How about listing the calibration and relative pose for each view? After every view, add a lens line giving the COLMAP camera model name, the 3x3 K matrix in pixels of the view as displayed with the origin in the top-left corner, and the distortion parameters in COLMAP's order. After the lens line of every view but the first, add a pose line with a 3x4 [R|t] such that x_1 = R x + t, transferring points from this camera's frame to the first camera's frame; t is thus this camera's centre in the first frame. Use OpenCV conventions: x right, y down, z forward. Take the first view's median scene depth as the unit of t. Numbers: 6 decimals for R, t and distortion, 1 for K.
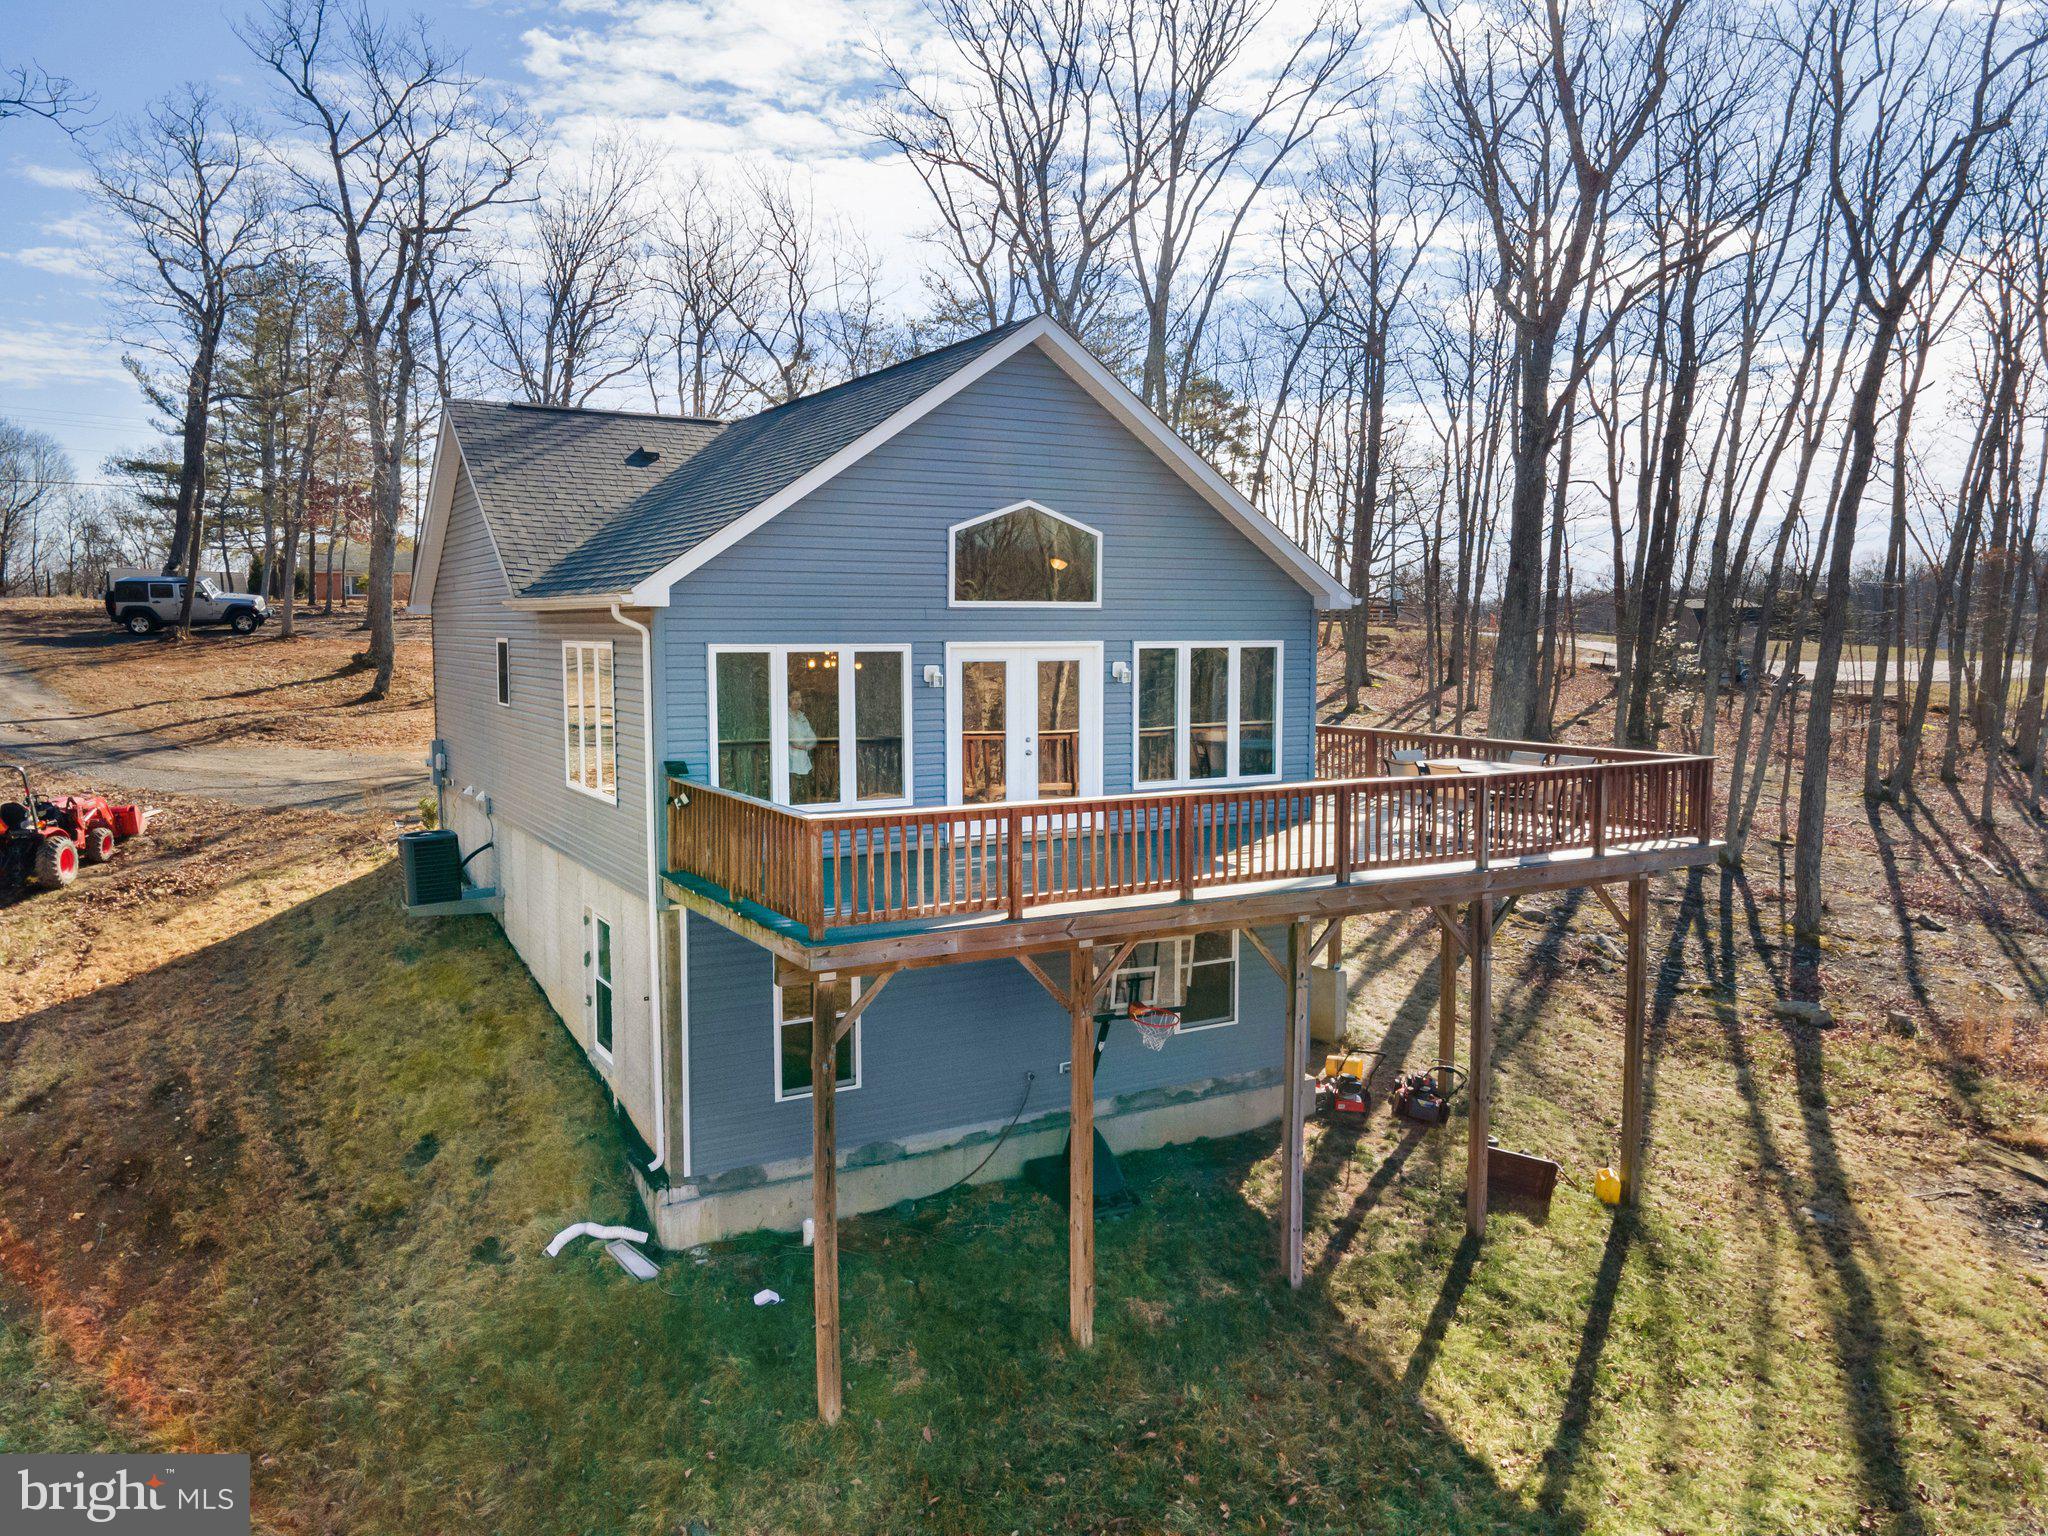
lens RADIAL K [[1487.9, 0, 1024.0], [0, 1487.9, 768.0], [0, 0, 1]] dist [0.014423, 0.056149]
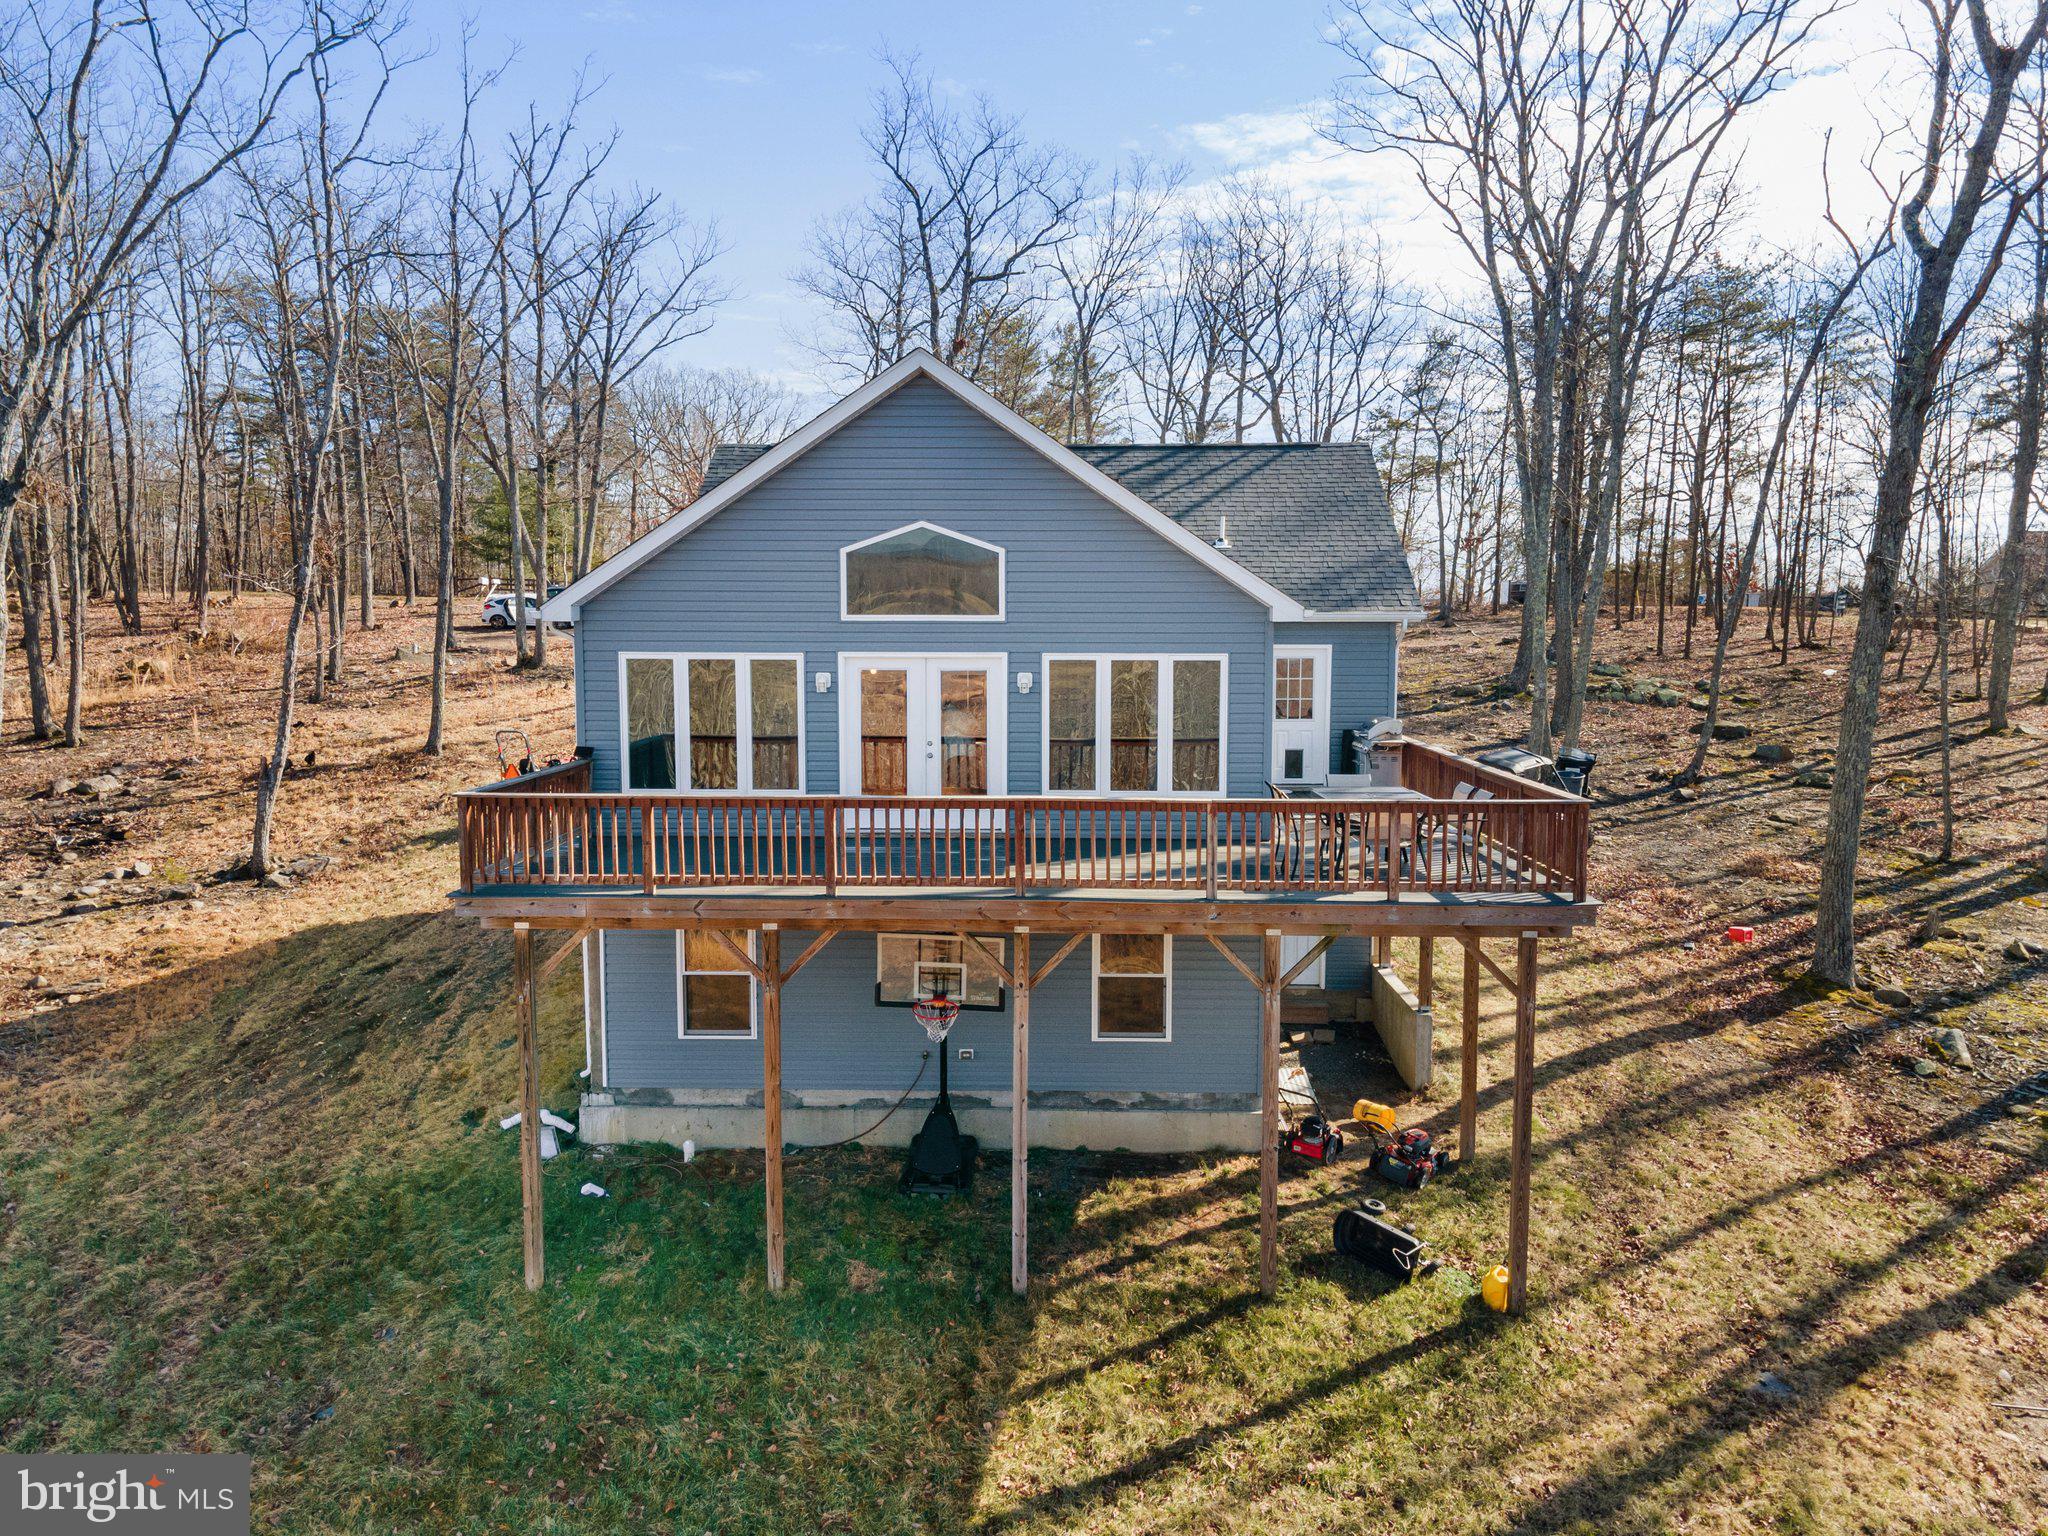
lens RADIAL K [[1504.1, 0, 1024.0], [0, 1504.1, 768.0], [0, 0, 1]] dist [0.018626, 0.042453]
pose [[0.853480, 0.053845, -0.518336, 0.634433], [-0.051908, 0.998485, 0.018252, -0.024987], [0.518533, 0.011328, 0.854982, 0.107466]]
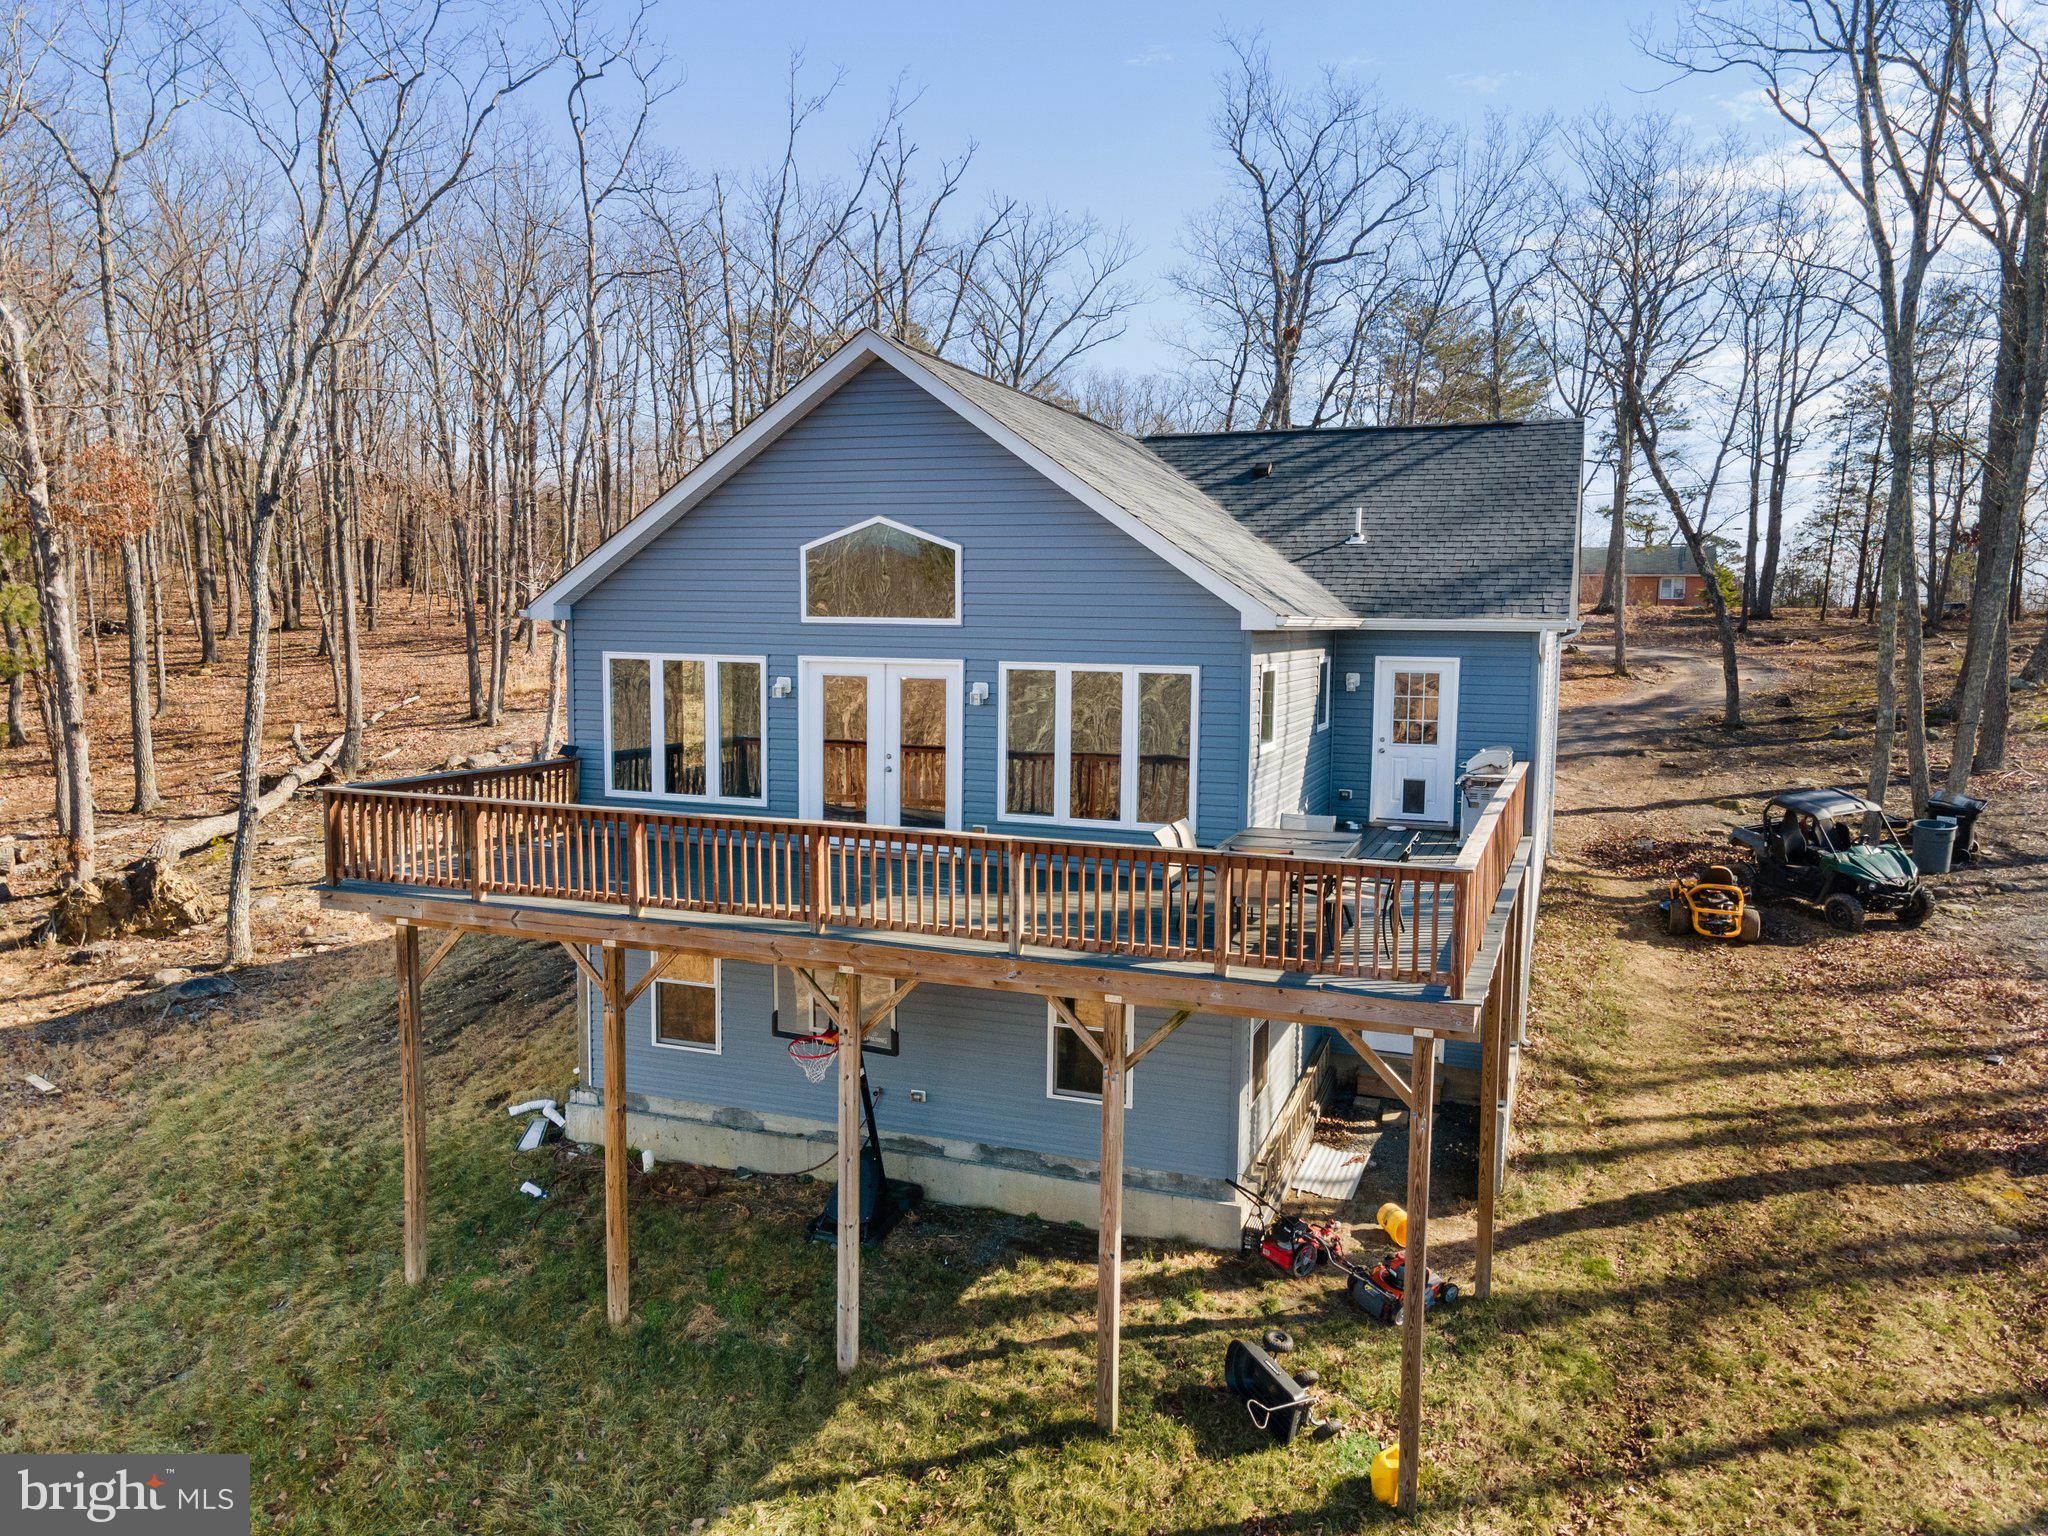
lens RADIAL K [[1487.9, 0, 1024.0], [0, 1487.9, 768.0], [0, 0, 1]] dist [0.014423, 0.056149]
pose [[0.630545, 0.086890, -0.771274, 0.841077], [-0.086442, 0.995393, 0.041470, -0.061243], [0.771324, 0.040522, 0.635151, 0.443677]]
